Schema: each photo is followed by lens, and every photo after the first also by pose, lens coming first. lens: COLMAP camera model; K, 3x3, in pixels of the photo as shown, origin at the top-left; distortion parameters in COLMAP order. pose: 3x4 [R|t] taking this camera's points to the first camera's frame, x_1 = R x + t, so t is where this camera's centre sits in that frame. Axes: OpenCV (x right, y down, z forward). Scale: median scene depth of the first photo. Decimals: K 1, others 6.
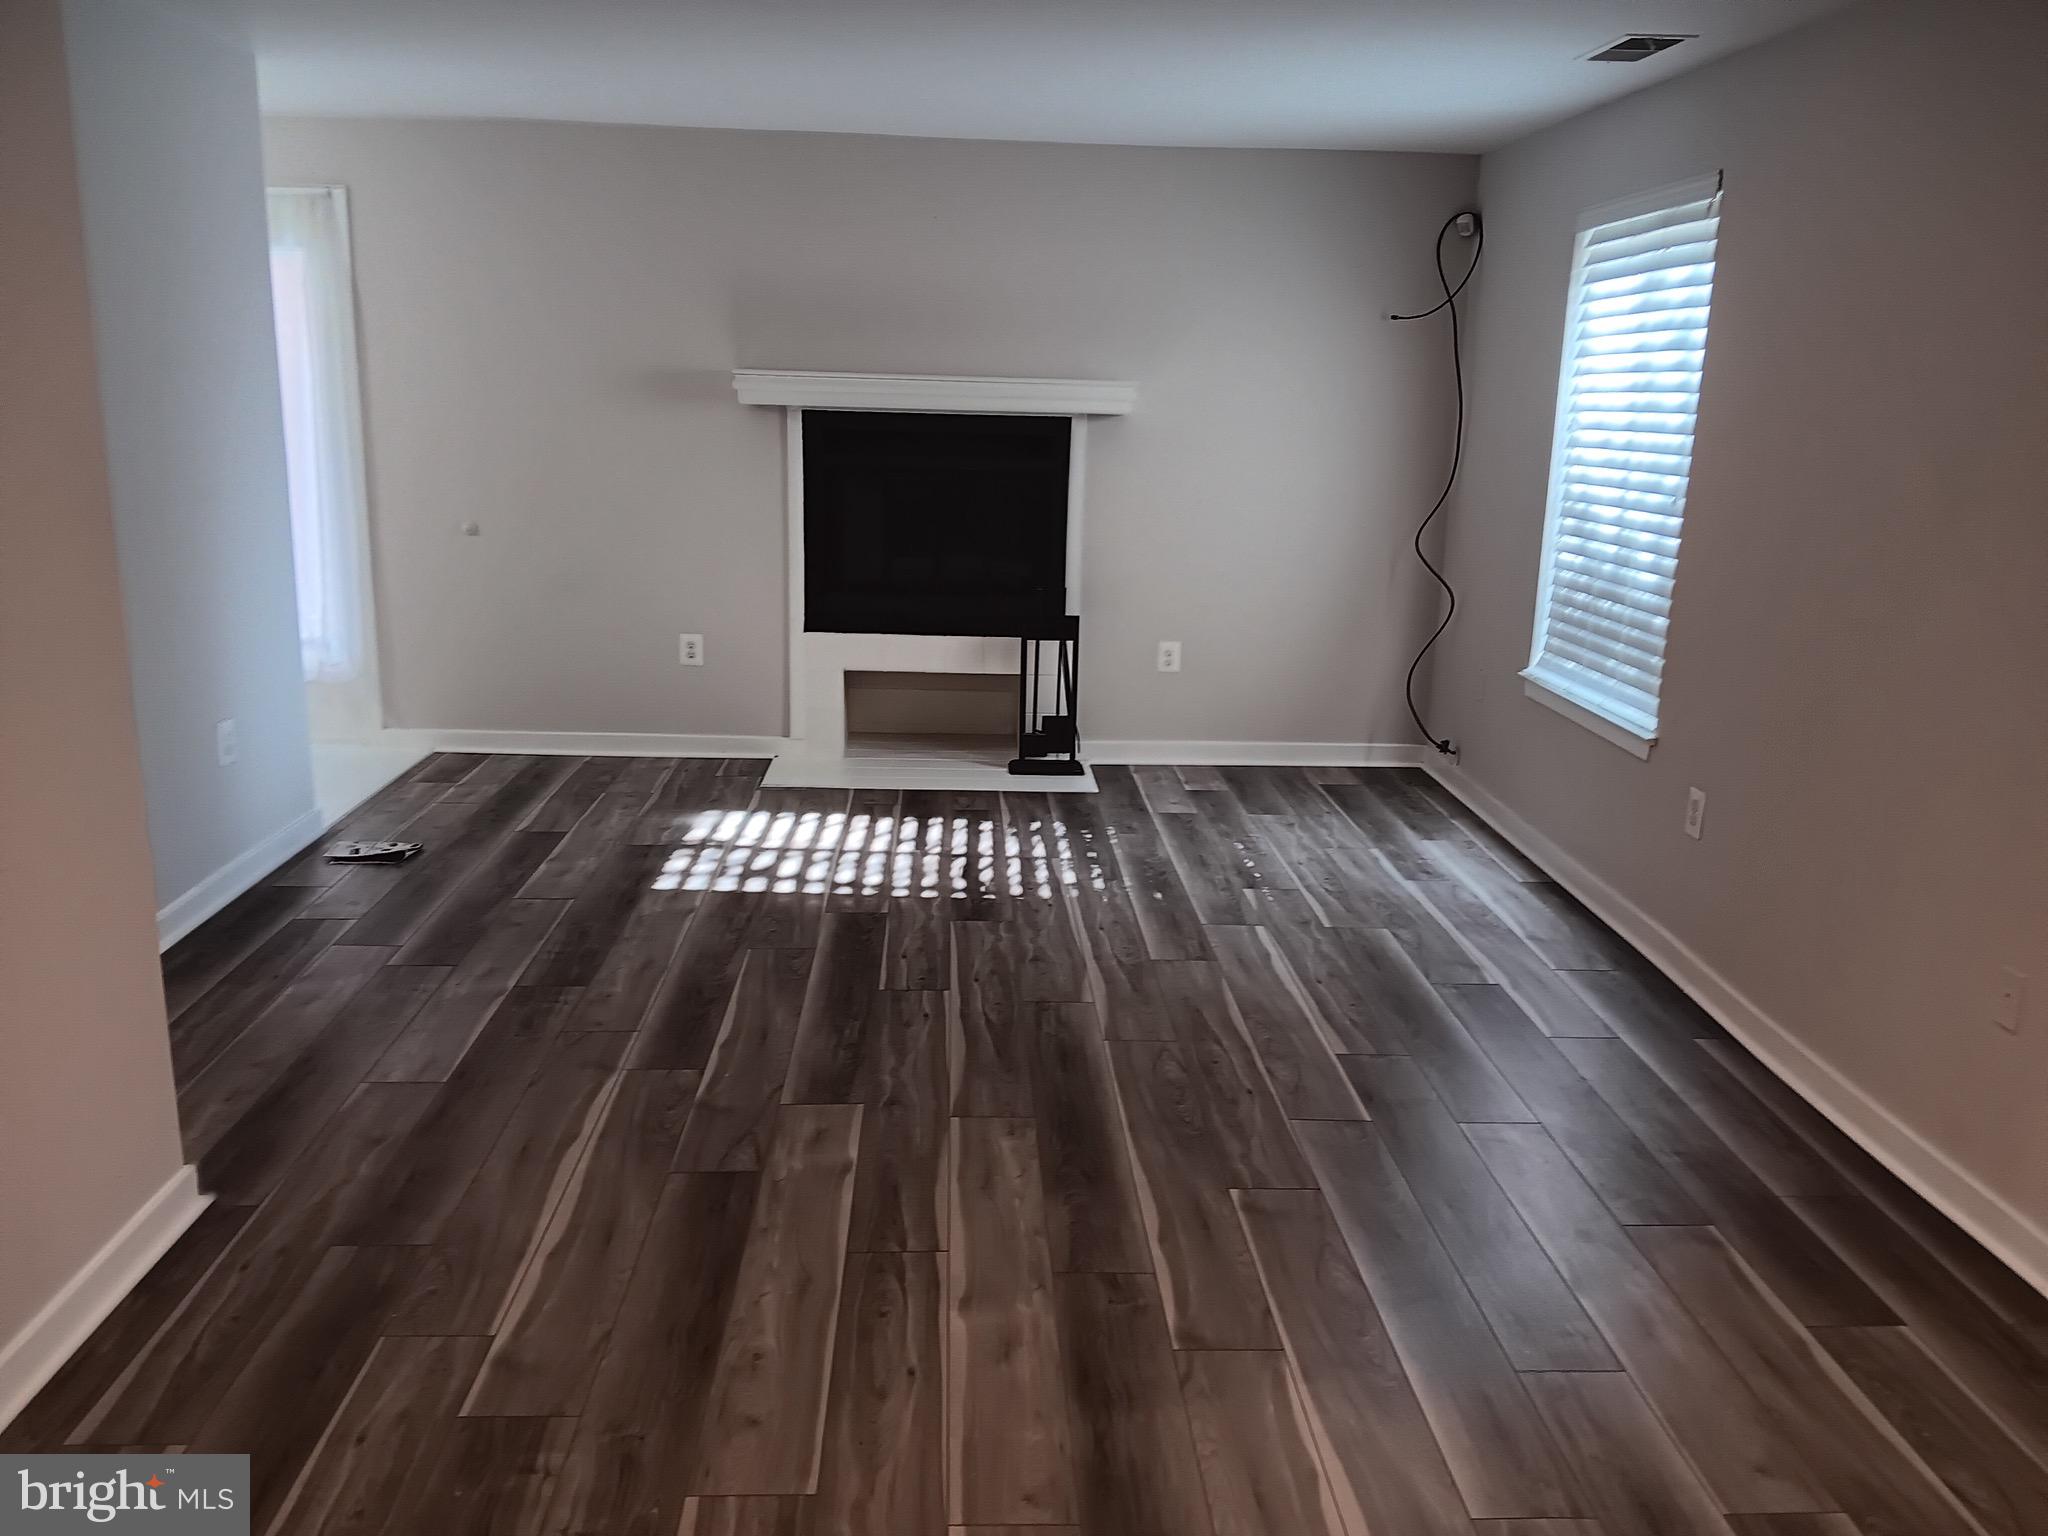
lens RADIAL K [[1573.8, 0, 1055.1], [0, 1573.8, 765.2], [0, 0, 1]] dist [0.112105, -0.286945]
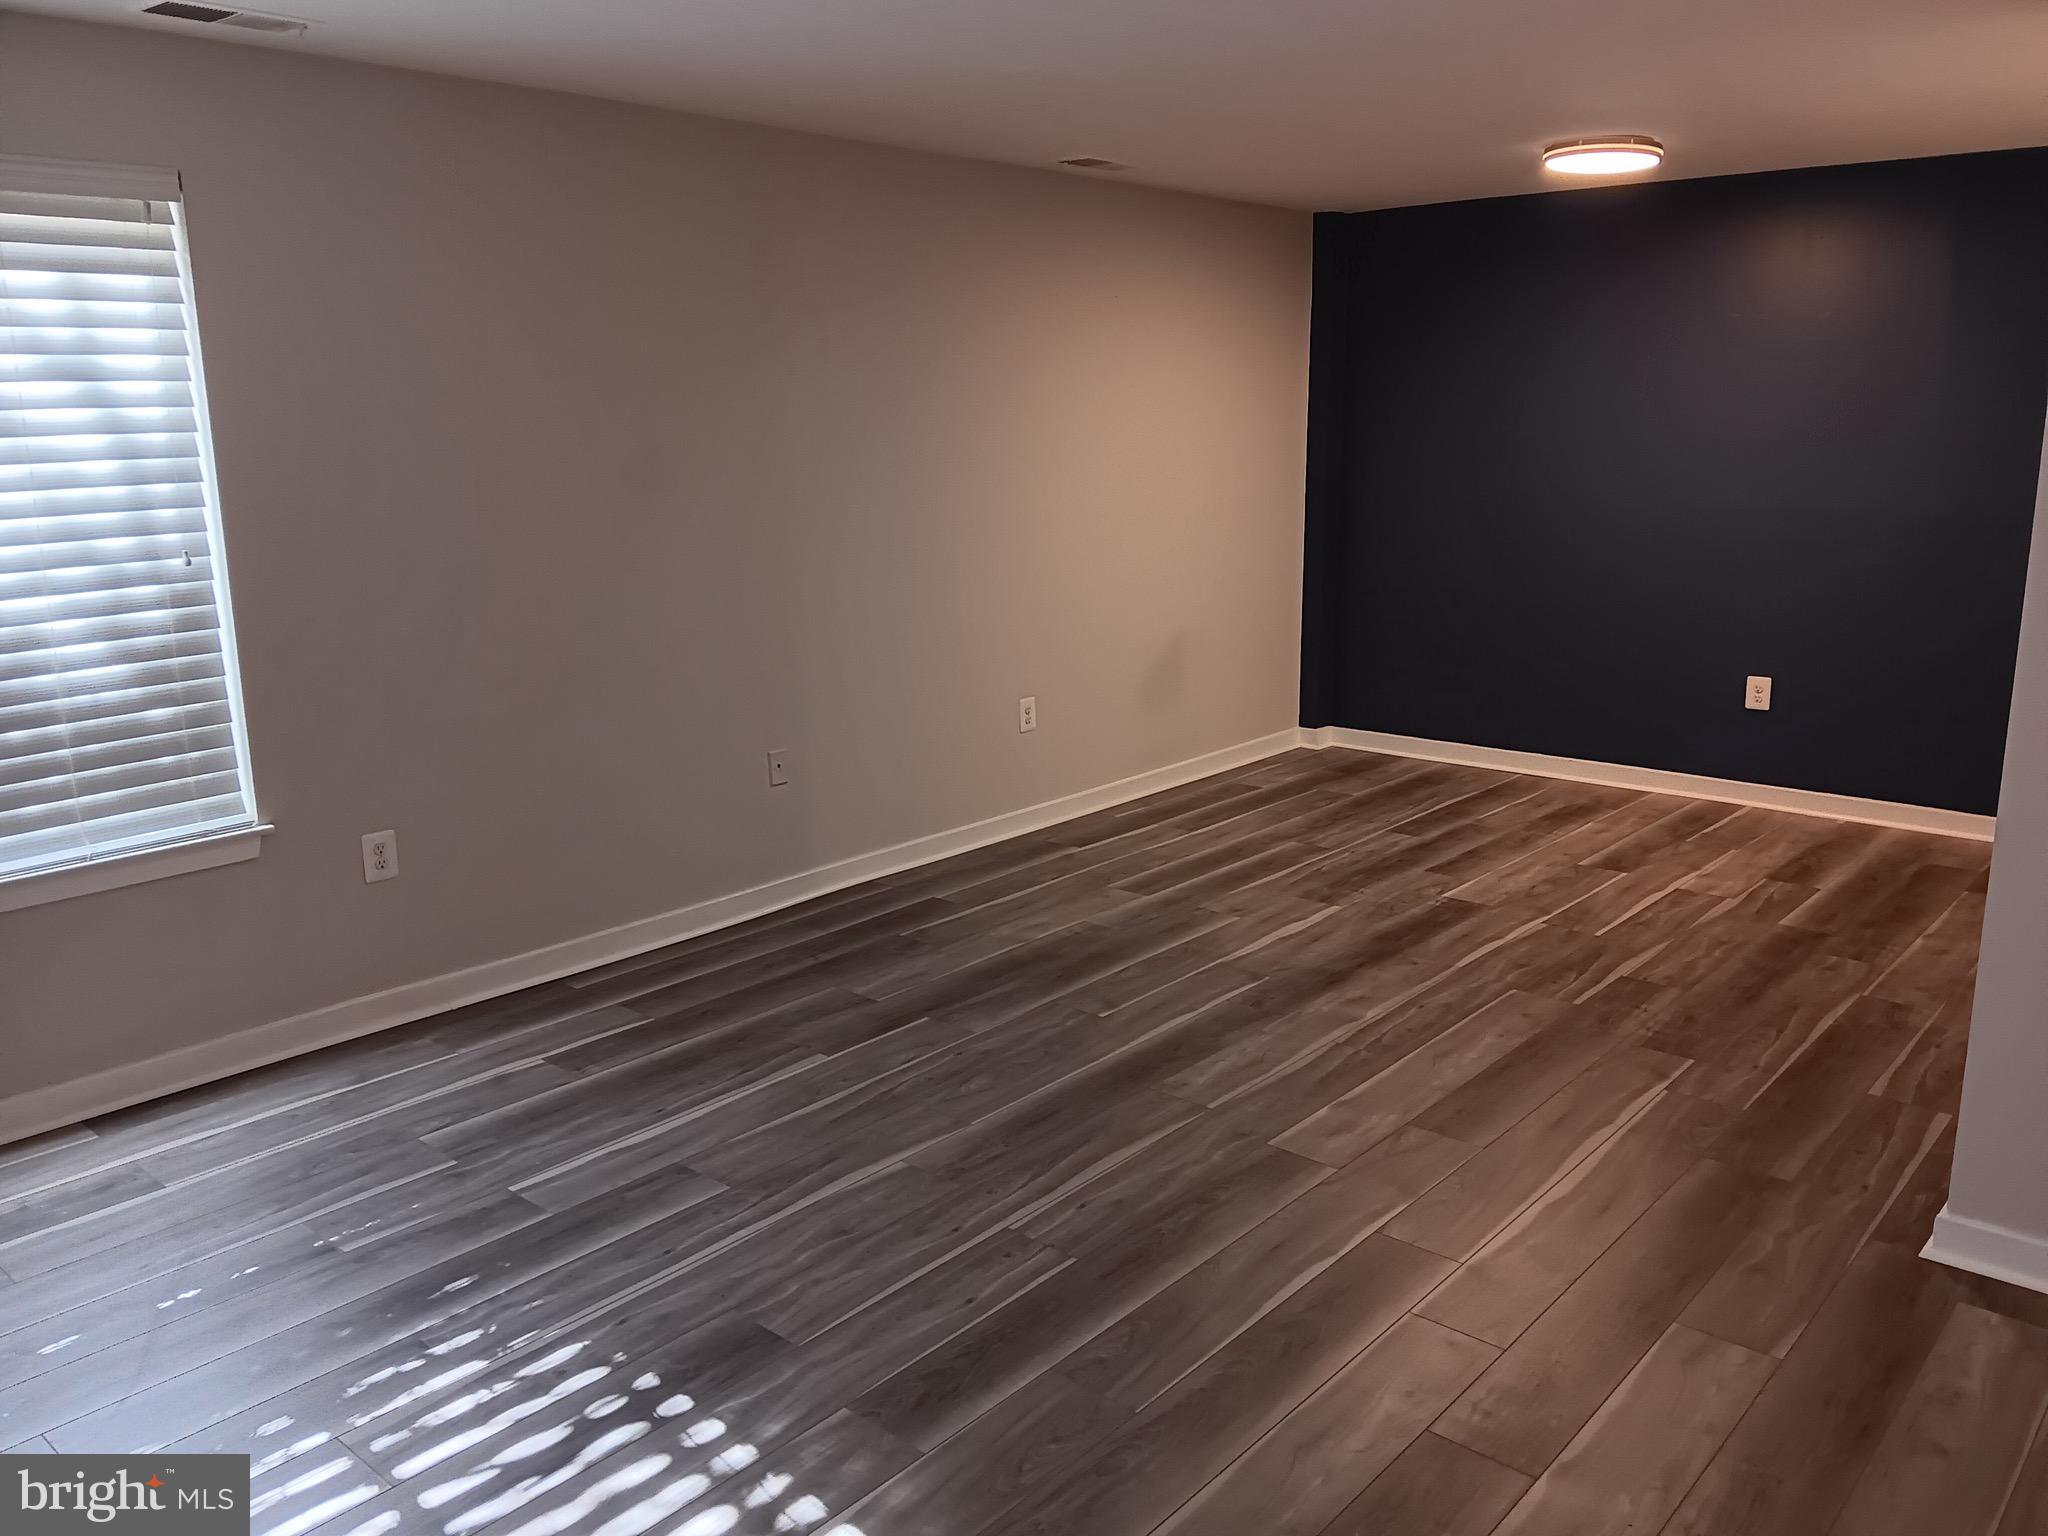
lens RADIAL K [[1619.0, 0, 983.1], [0, 1619.0, 760.4], [0, 0, 1]] dist [0.113449, -0.288549]
pose [[-0.699527, -0.168476, 0.694462, -0.641034], [0.162777, 0.908697, 0.384413, -0.413722], [-0.695820, 0.381949, -0.608234, 1.580265]]
